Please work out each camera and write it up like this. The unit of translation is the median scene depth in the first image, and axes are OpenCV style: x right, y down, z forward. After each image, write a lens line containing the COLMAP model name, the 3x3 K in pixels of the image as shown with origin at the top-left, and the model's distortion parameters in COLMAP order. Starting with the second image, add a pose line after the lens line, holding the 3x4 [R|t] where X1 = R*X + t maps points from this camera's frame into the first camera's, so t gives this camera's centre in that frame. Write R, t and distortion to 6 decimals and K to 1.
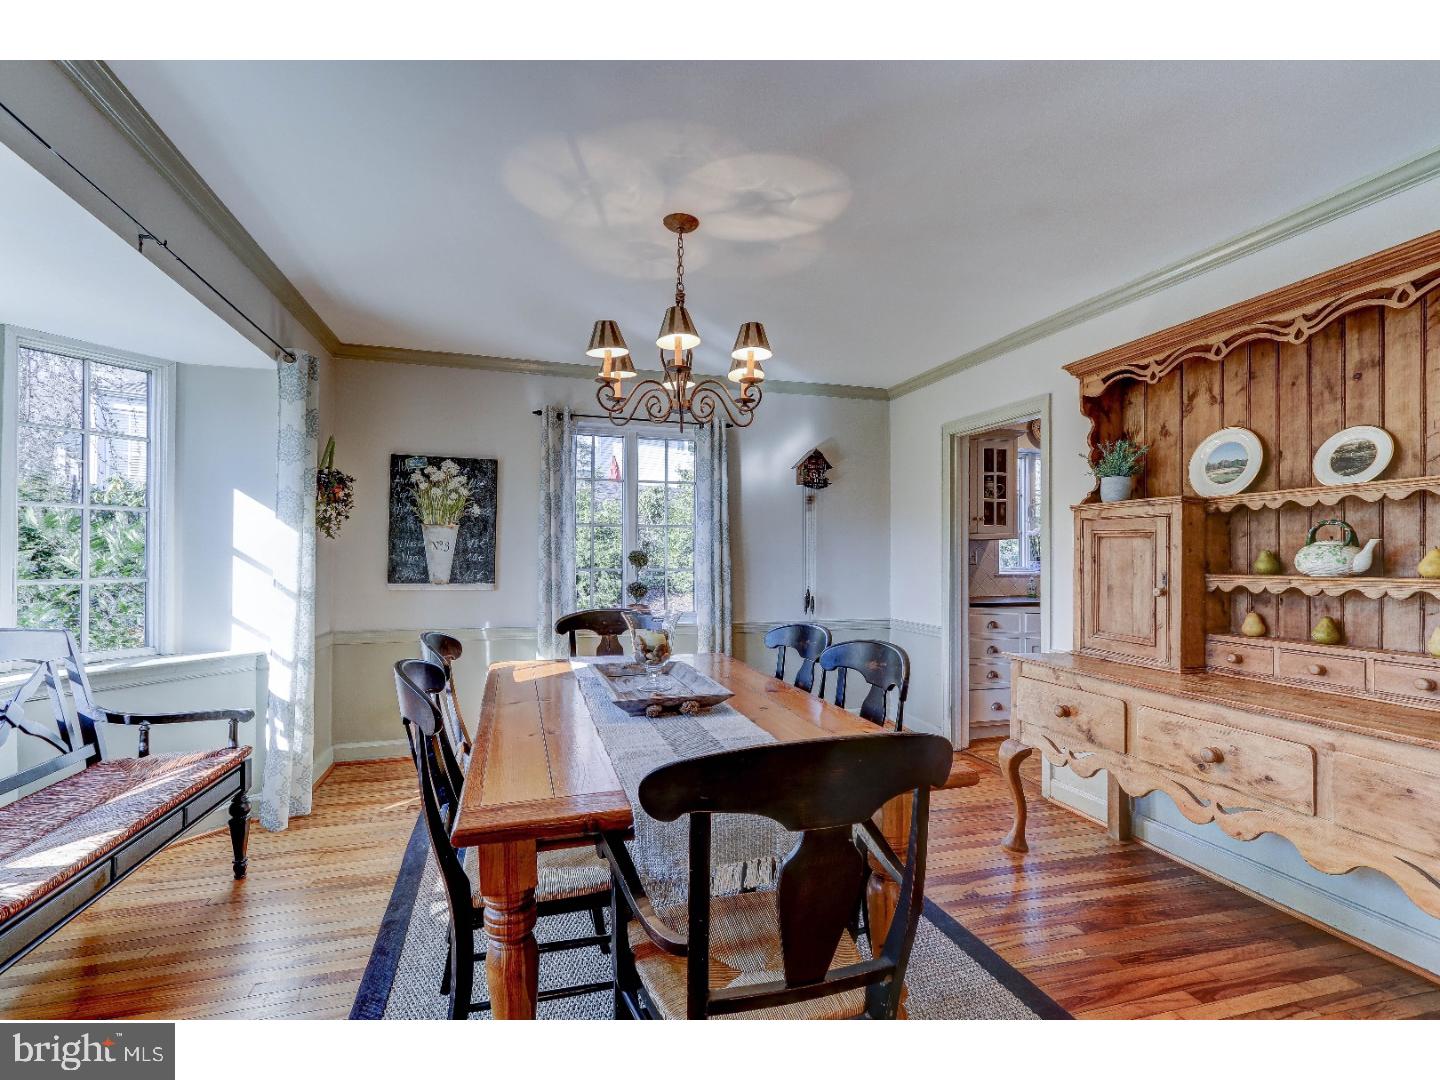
lens RADIAL K [[658.6, 0, 714.5], [0, 658.6, 552.2], [0, 0, 1]] dist [0.006010, 0.001676]
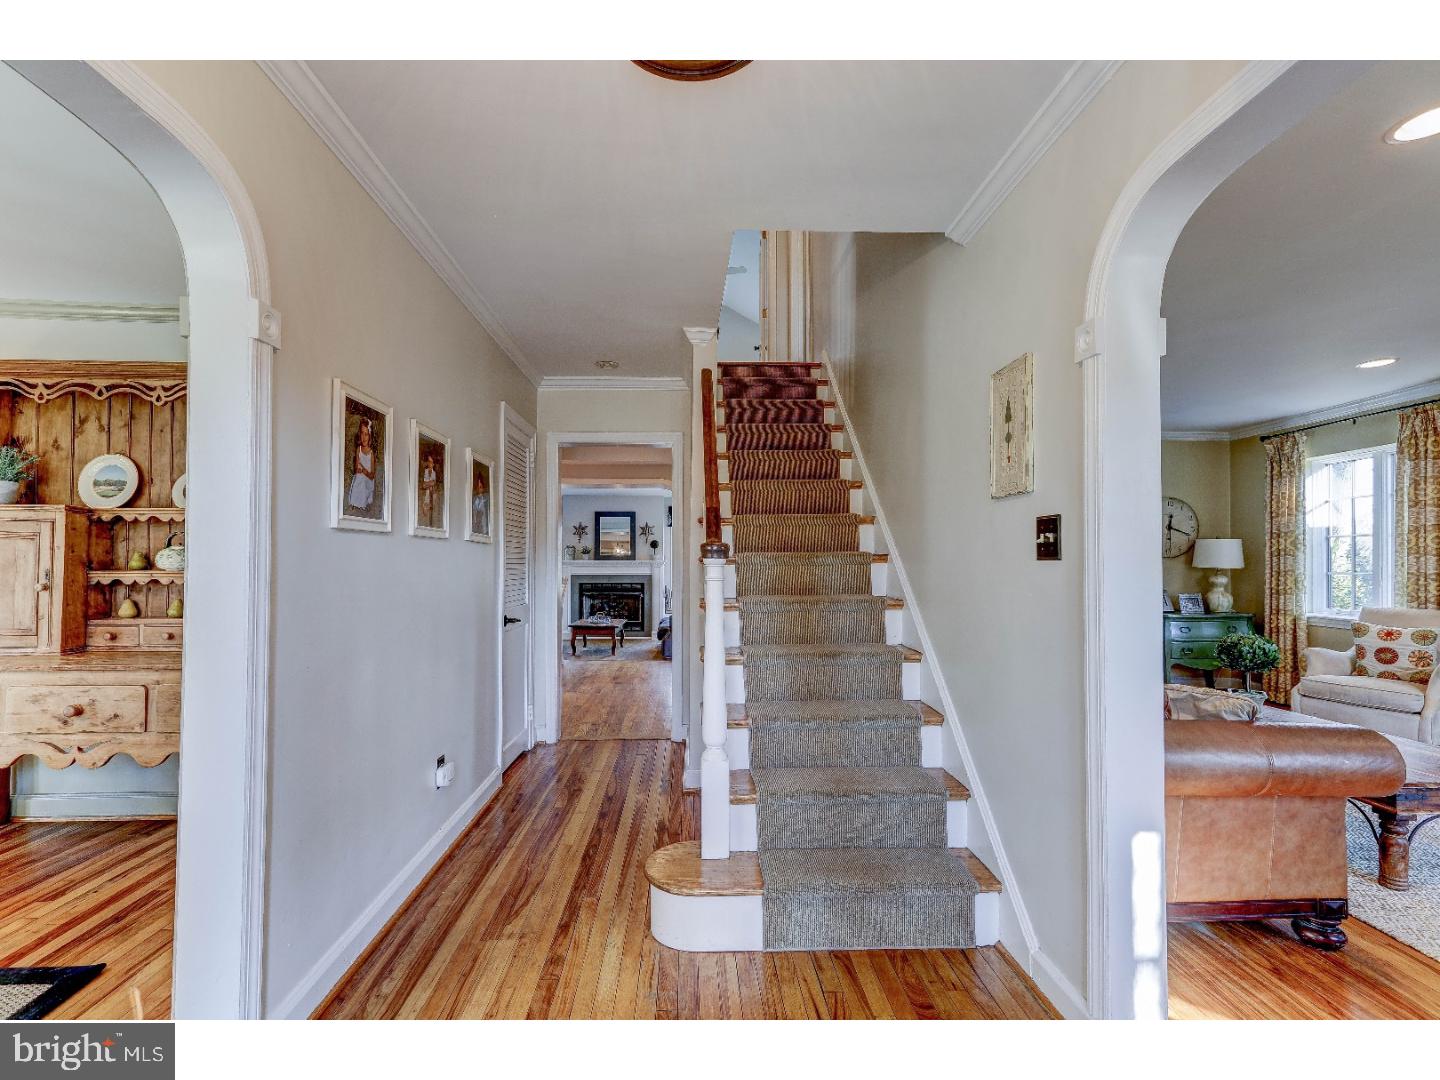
lens RADIAL K [[658.6, 0, 715.7], [0, 658.6, 547.3], [0, 0, 1]] dist [0.006010, 0.001676]
pose [[0.245438, 0.012347, 0.969334, -0.164117], [-0.011677, 0.999884, -0.009779, -0.012048], [-0.969342, -0.008919, 0.245554, -0.433188]]
